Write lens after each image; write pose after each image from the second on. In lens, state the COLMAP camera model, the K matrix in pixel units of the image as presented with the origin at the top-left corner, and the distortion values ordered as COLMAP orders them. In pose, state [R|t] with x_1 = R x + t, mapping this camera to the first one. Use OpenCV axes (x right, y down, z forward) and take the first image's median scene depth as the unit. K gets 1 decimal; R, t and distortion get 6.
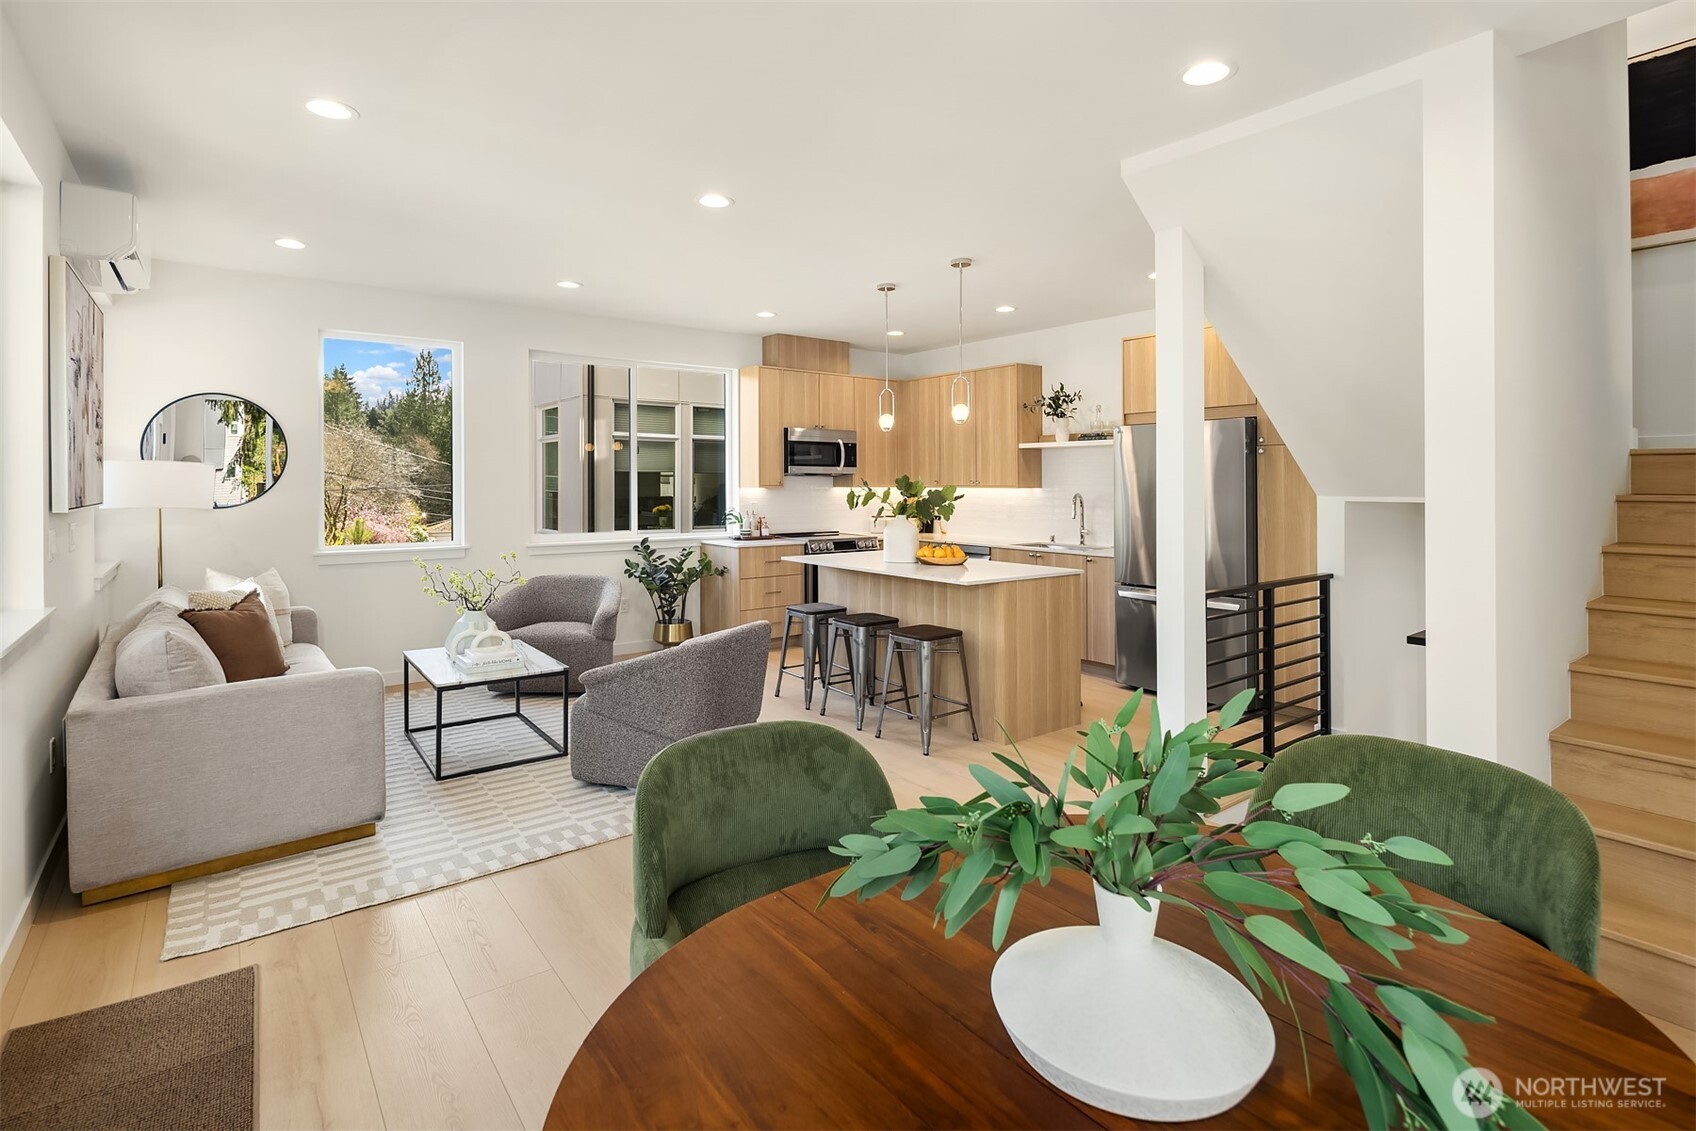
lens RADIAL K [[815.6, 0, 859.1], [0, 815.6, 498.2], [0, 0, 1]] dist [0.003745, -0.002403]
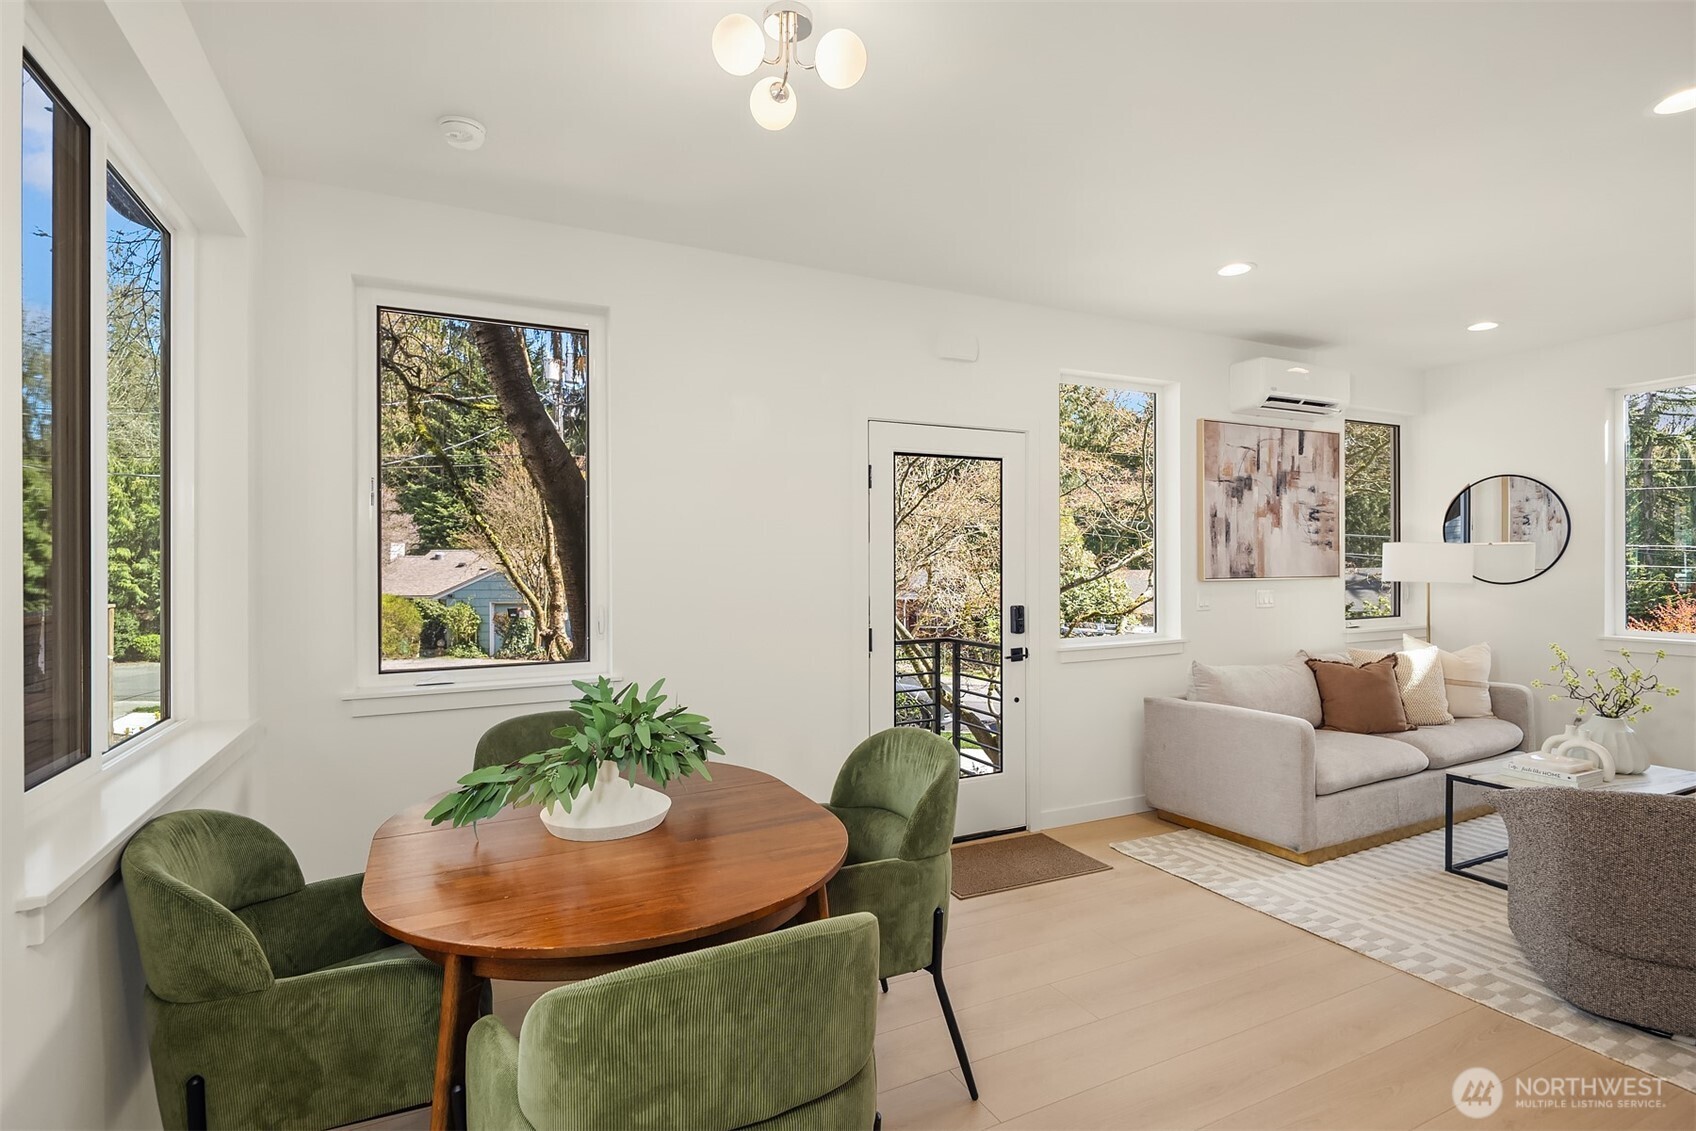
lens RADIAL K [[815.6, 0, 847.9], [0, 815.6, 563.4], [0, 0, 1]] dist [0.003745, -0.002403]
pose [[-0.206235, -0.003671, -0.978496, 0.404867], [-0.011163, 0.999937, -0.001398, -0.004142], [0.978439, 0.010635, -0.206263, 0.360991]]
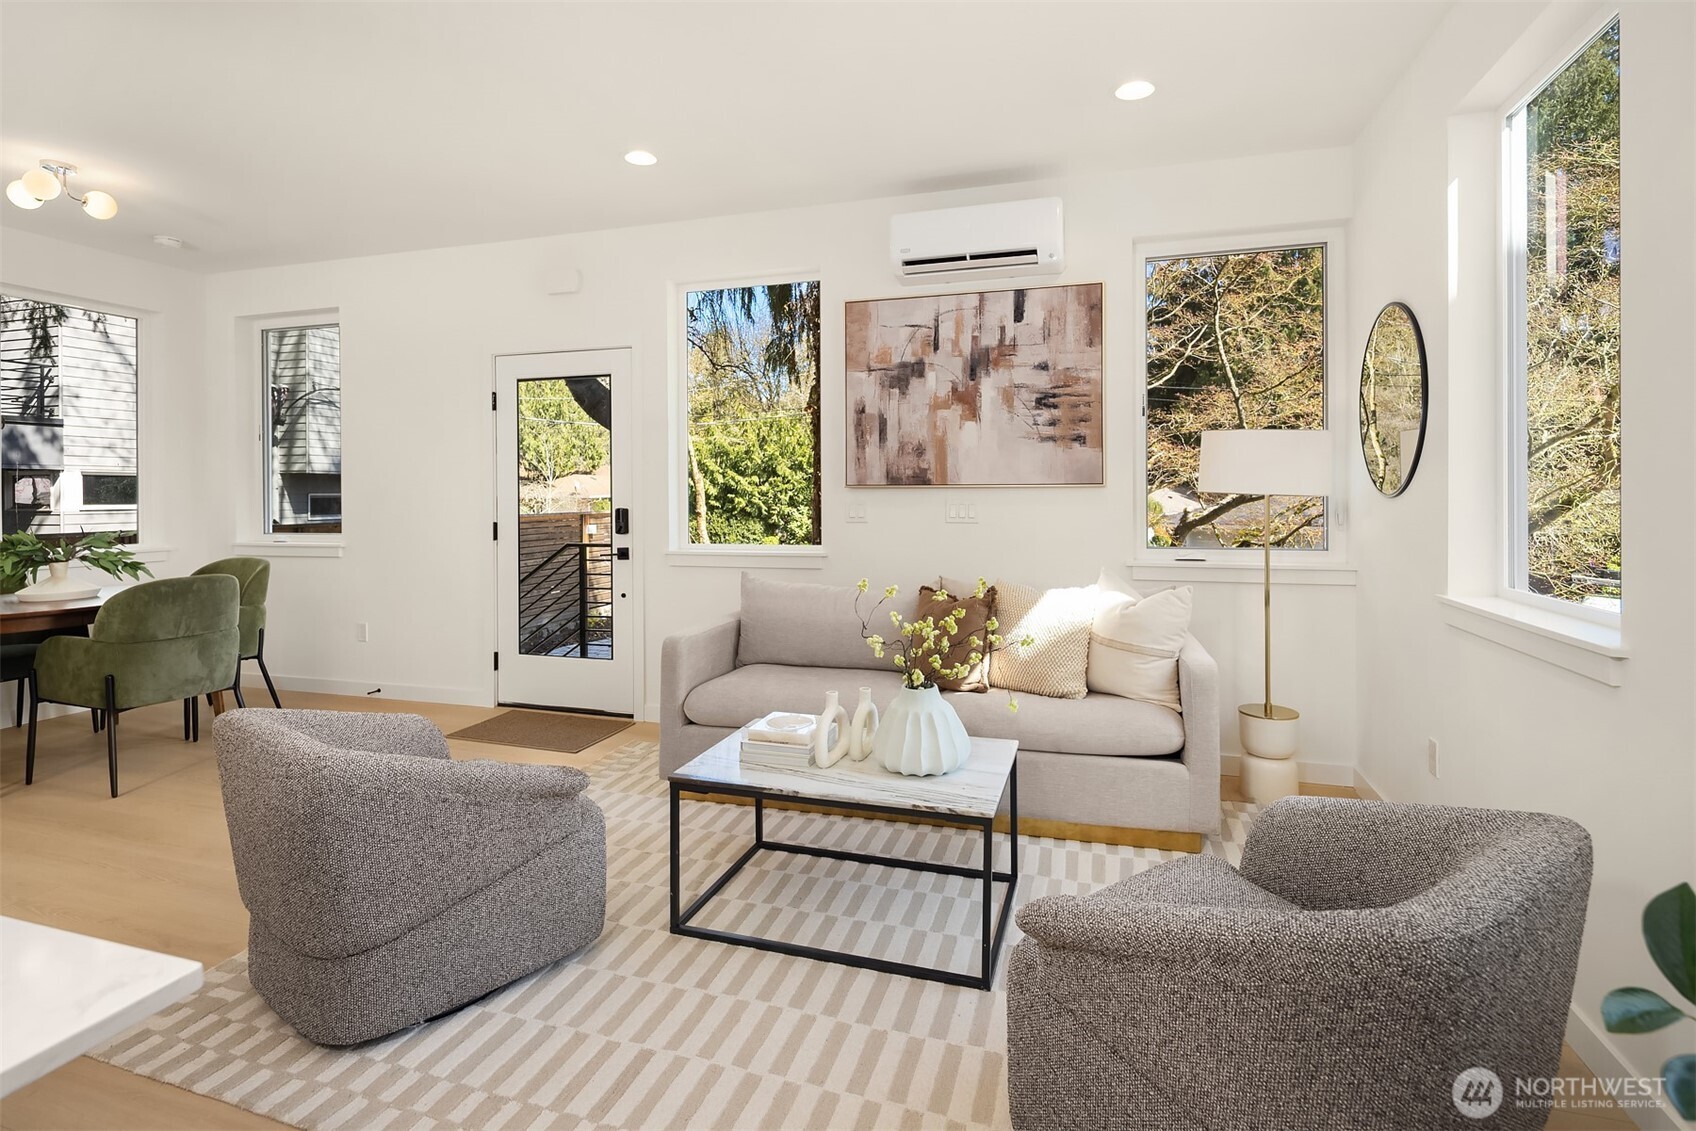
lens RADIAL K [[815.6, 0, 875.5], [0, 815.6, 494.3], [0, 0, 1]] dist [0.003745, -0.002403]
pose [[-0.819038, -0.001282, -0.573738, -0.121779], [-0.009999, 0.999878, 0.012040, 0.005936], [0.573652, 0.015598, -0.818951, 1.202431]]
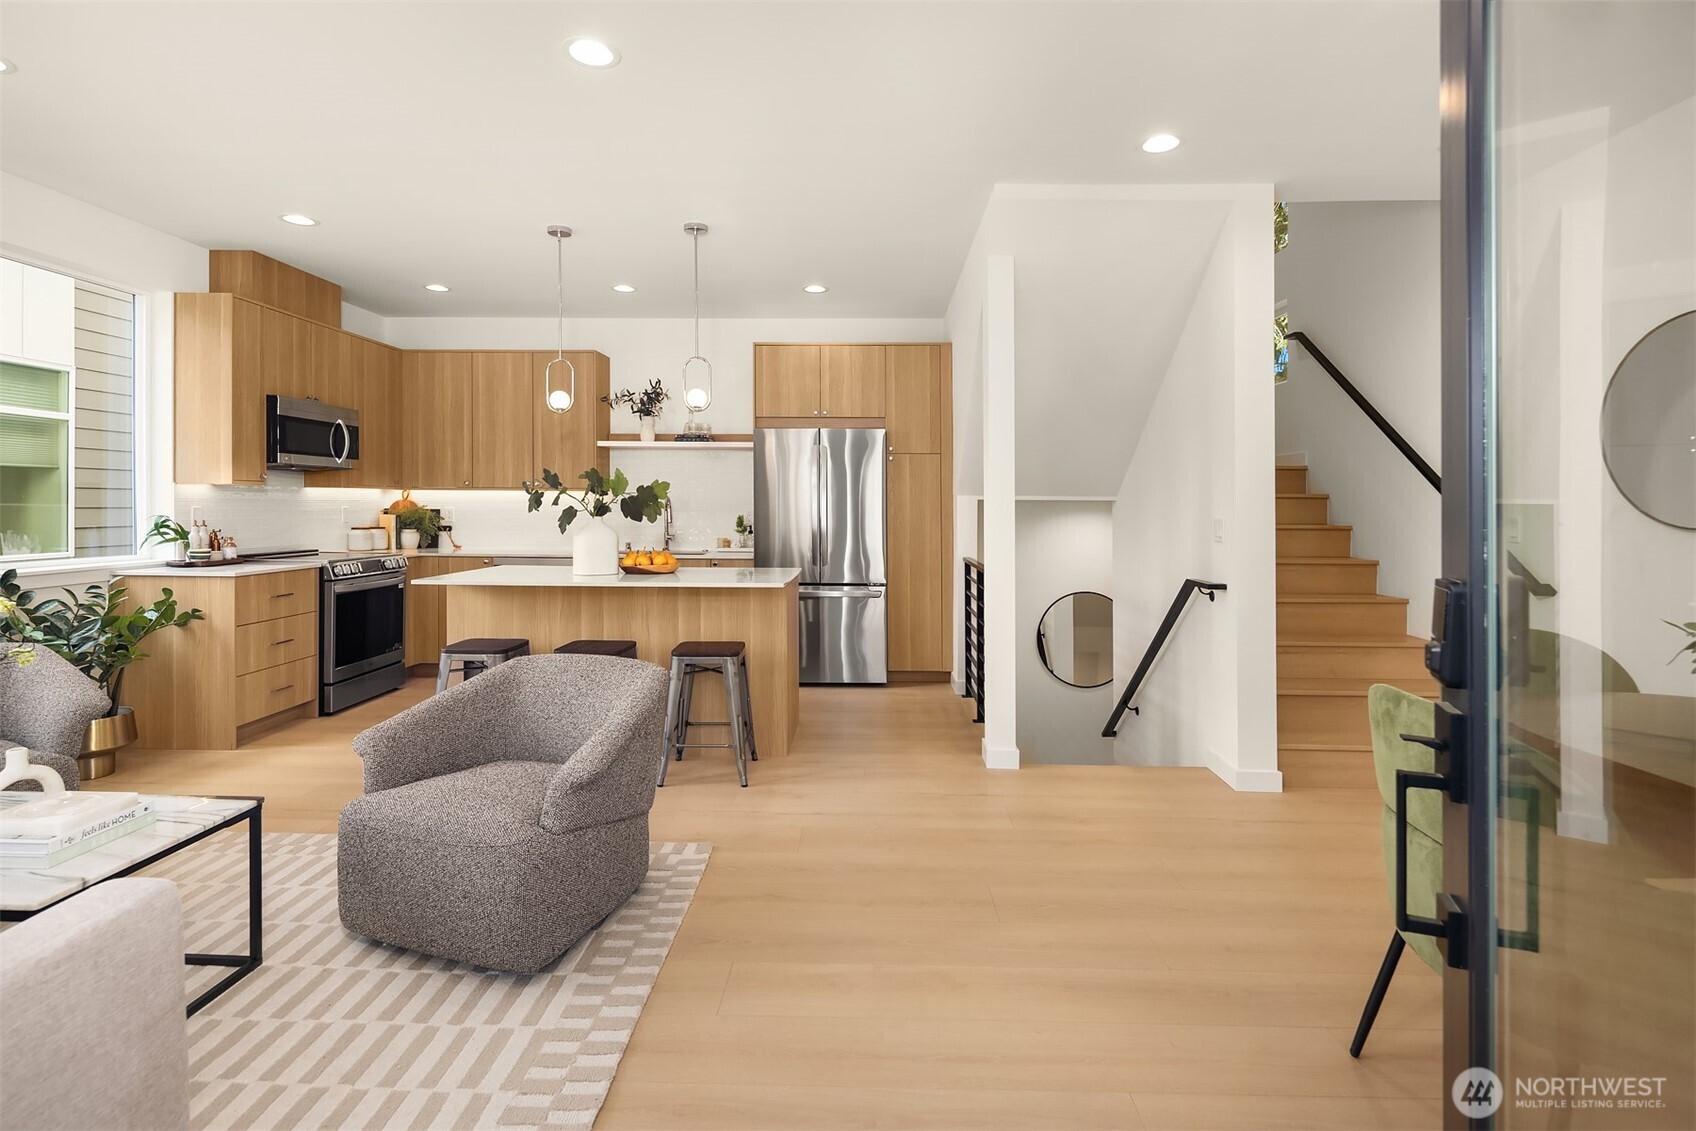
lens RADIAL K [[815.6, 0, 849.1], [0, 815.6, 509.2], [0, 0, 1]] dist [0.003745, -0.002403]
pose [[0.634712, -0.000240, 0.772749, -0.410115], [0.007884, 0.999950, -0.006164, 0.019811], [-0.772709, 0.010005, 0.634682, 0.283883]]
